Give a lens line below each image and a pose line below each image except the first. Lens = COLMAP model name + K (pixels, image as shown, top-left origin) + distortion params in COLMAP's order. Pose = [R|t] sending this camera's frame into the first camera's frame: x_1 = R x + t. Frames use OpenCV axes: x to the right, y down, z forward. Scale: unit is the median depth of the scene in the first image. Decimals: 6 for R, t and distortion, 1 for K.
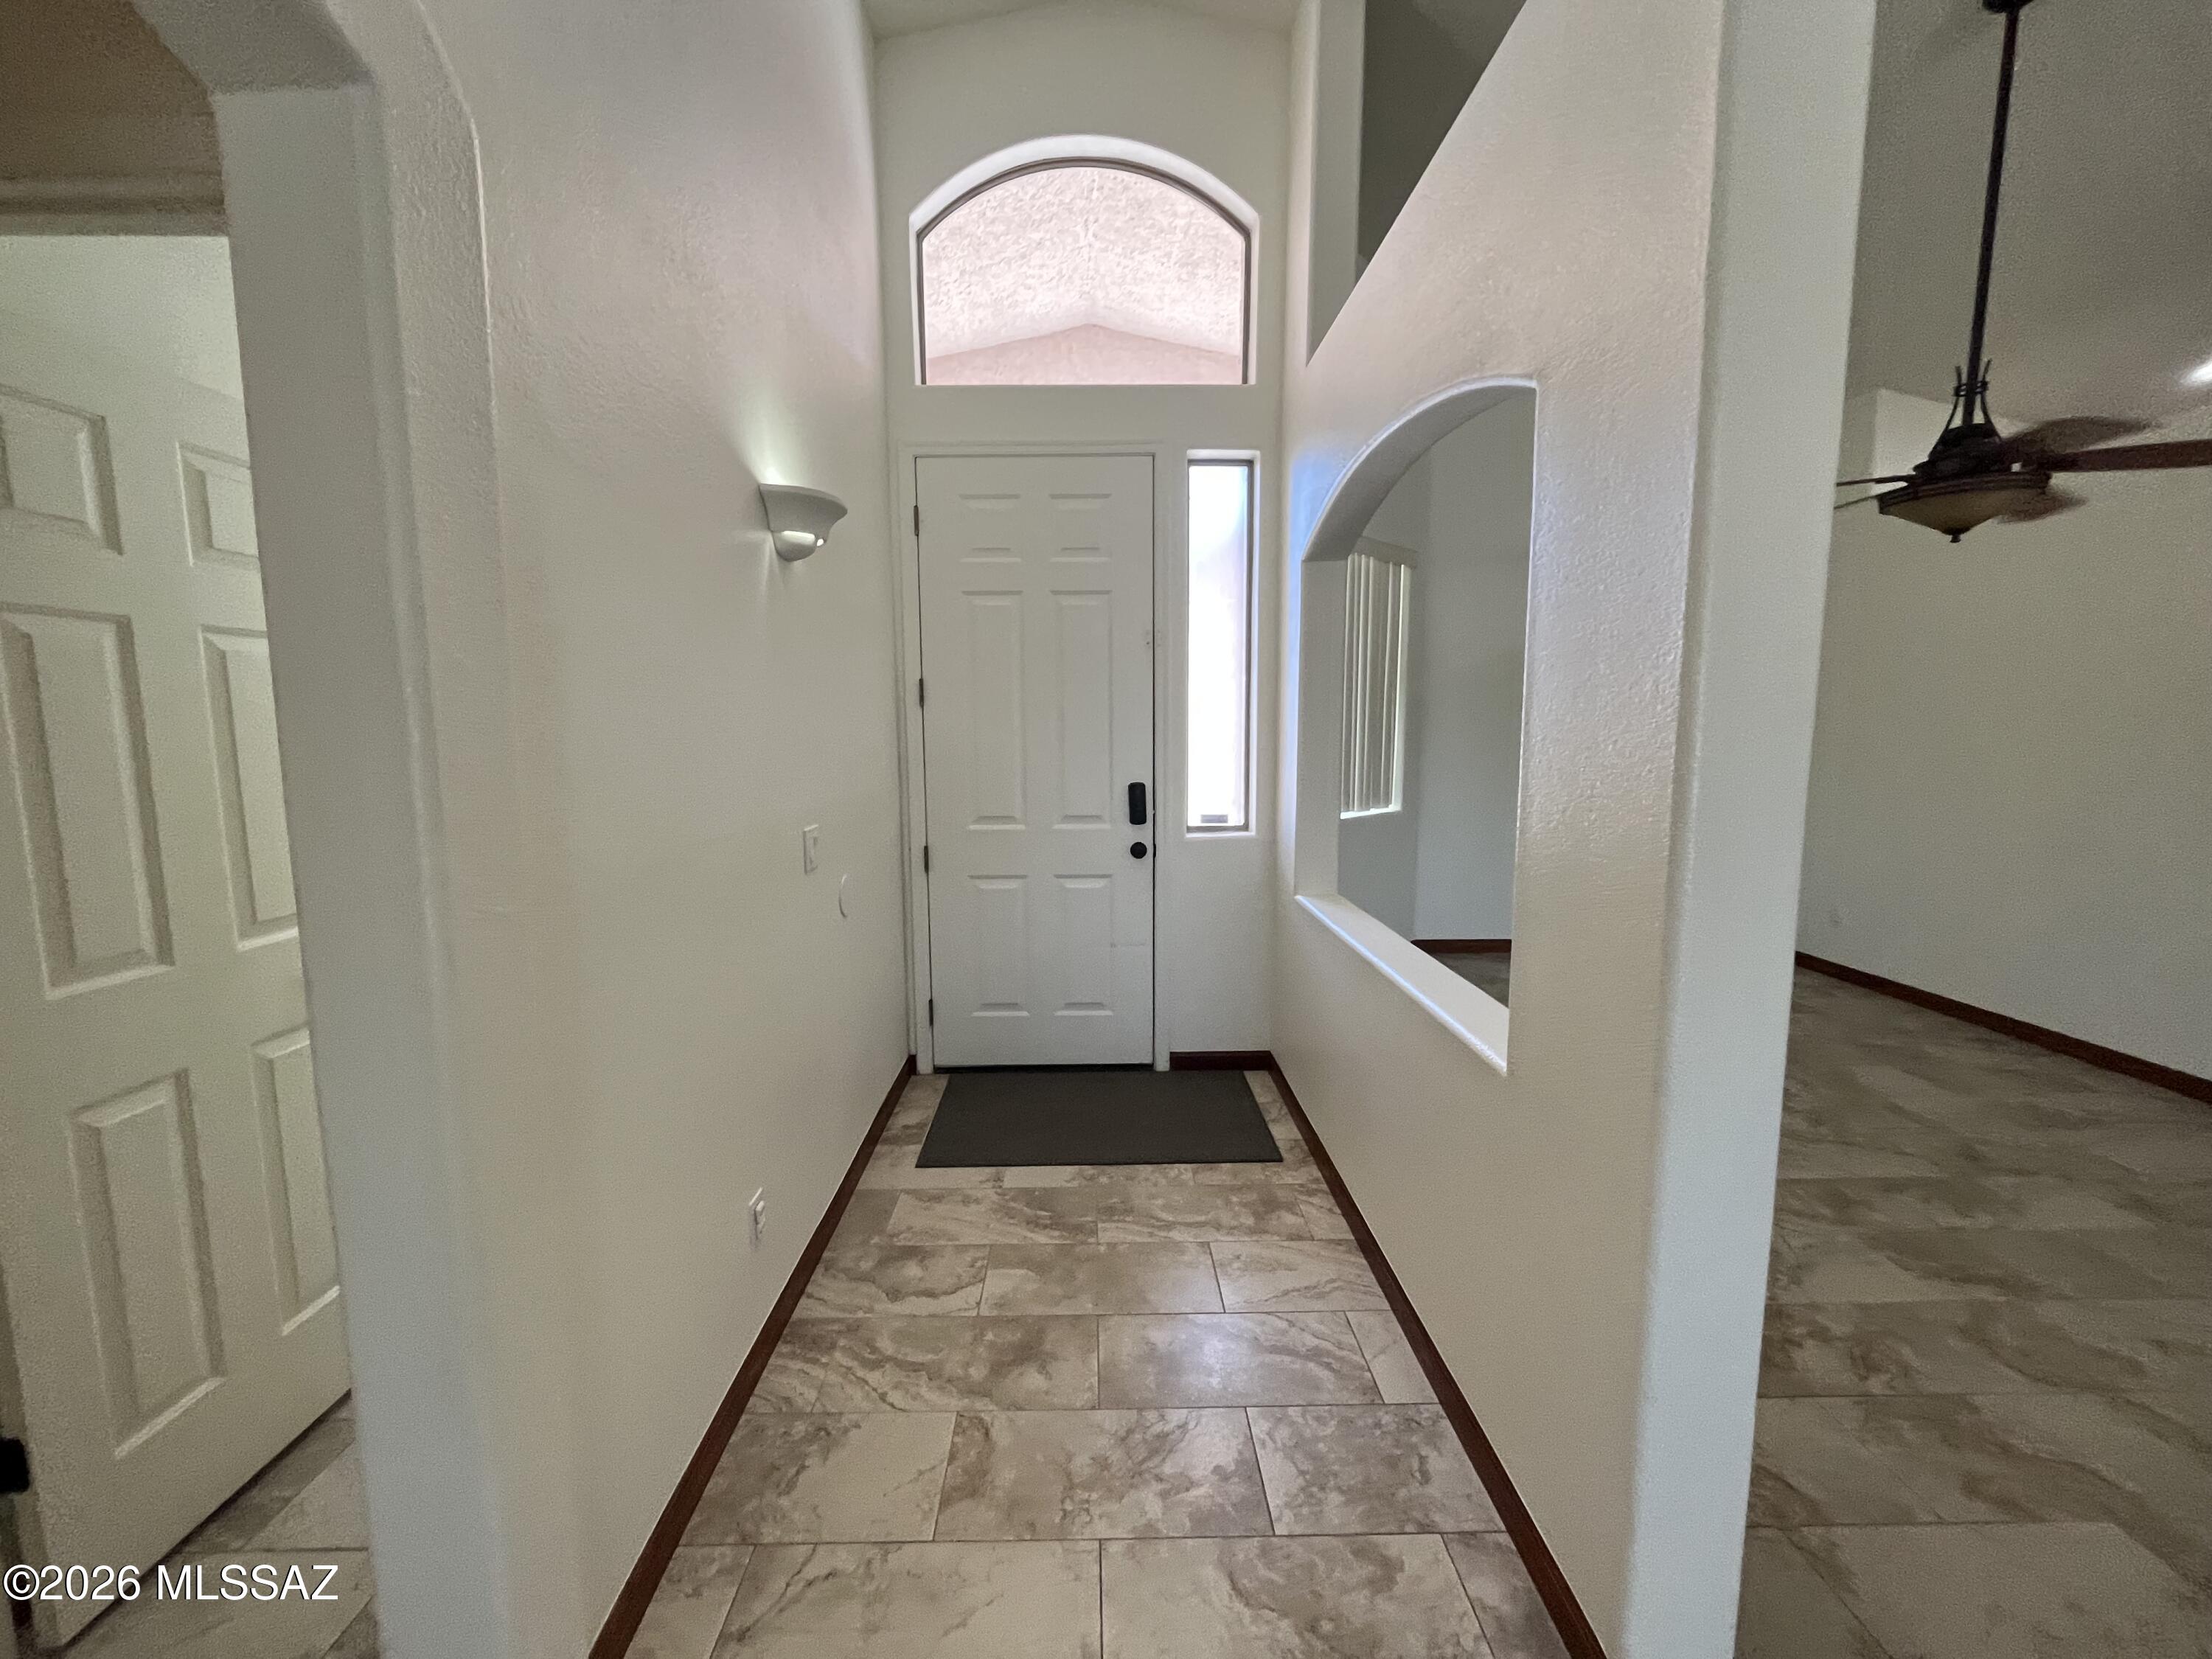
lens RADIAL K [[890.0, 0, 1105.6], [0, 890.0, 823.6], [0, 0, 1]] dist [-0.003591, -0.000567]
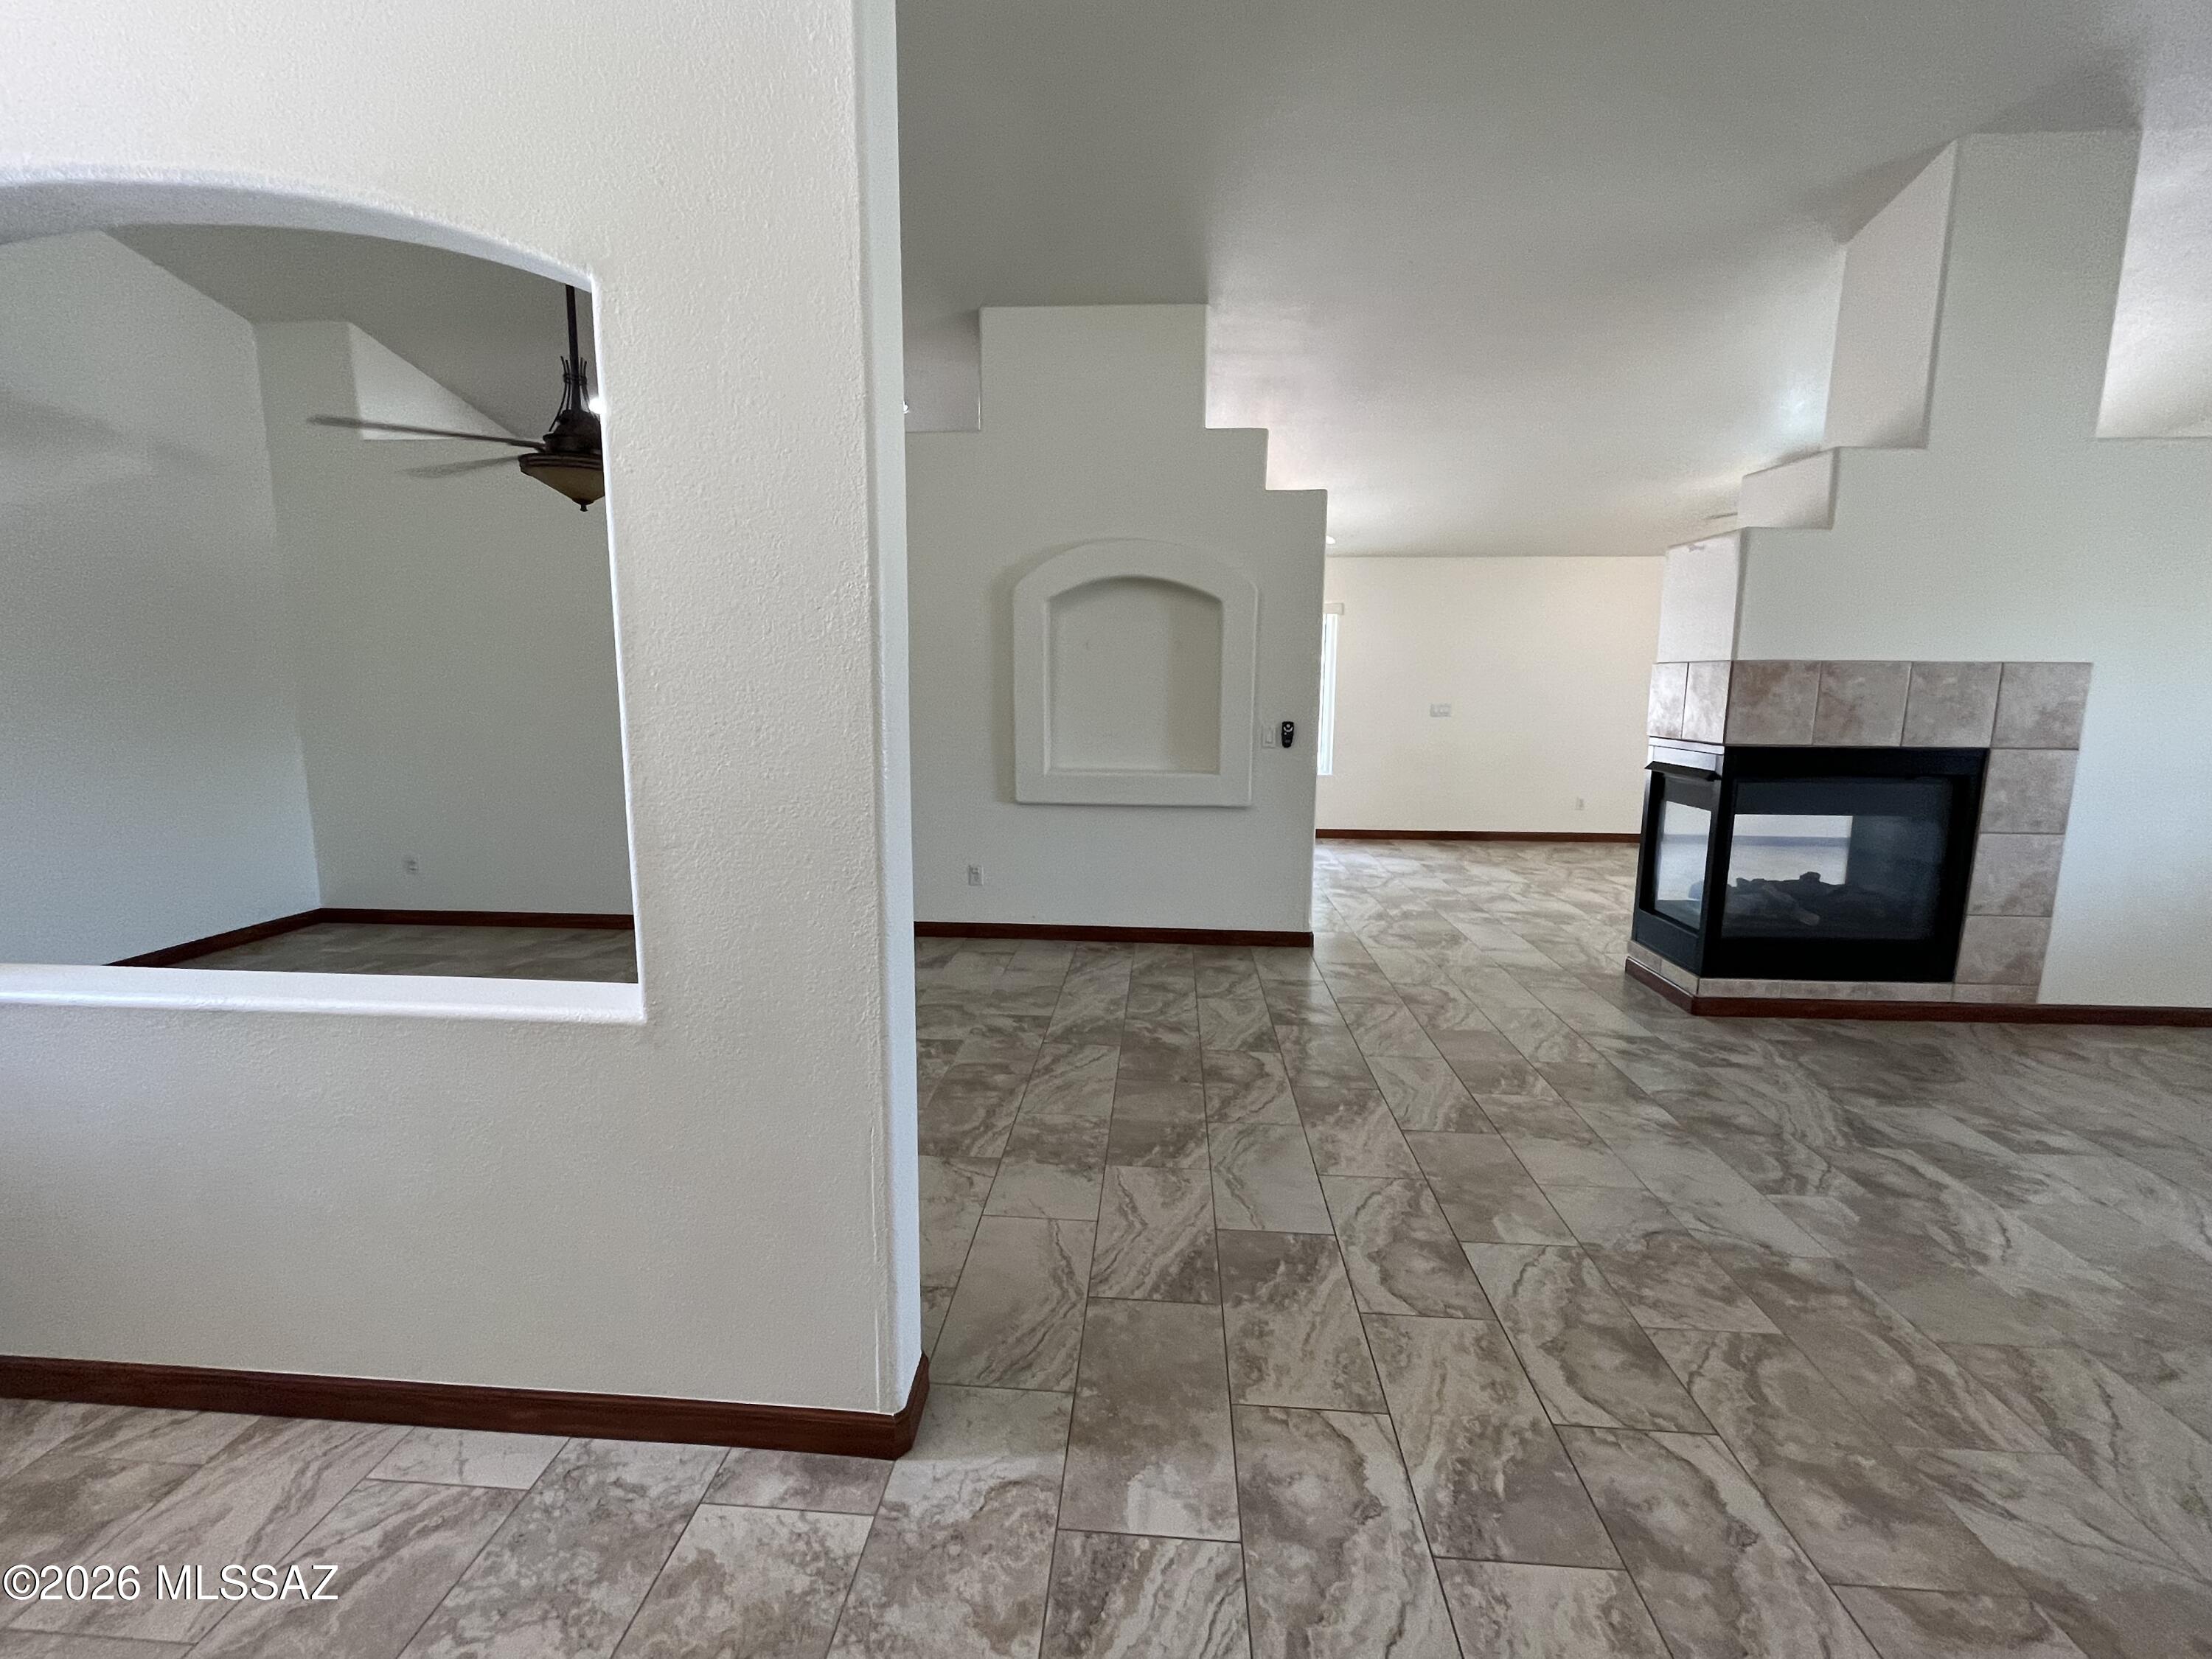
lens RADIAL K [[952.9, 0, 1096.2], [0, 952.9, 822.1], [0, 0, 1]] dist [-0.004781, -0.000060]
pose [[0.091513, -0.141369, 0.985718, -0.421498], [0.102698, 0.985933, 0.131865, -0.012329], [-0.990494, 0.089164, 0.104744, 0.349628]]
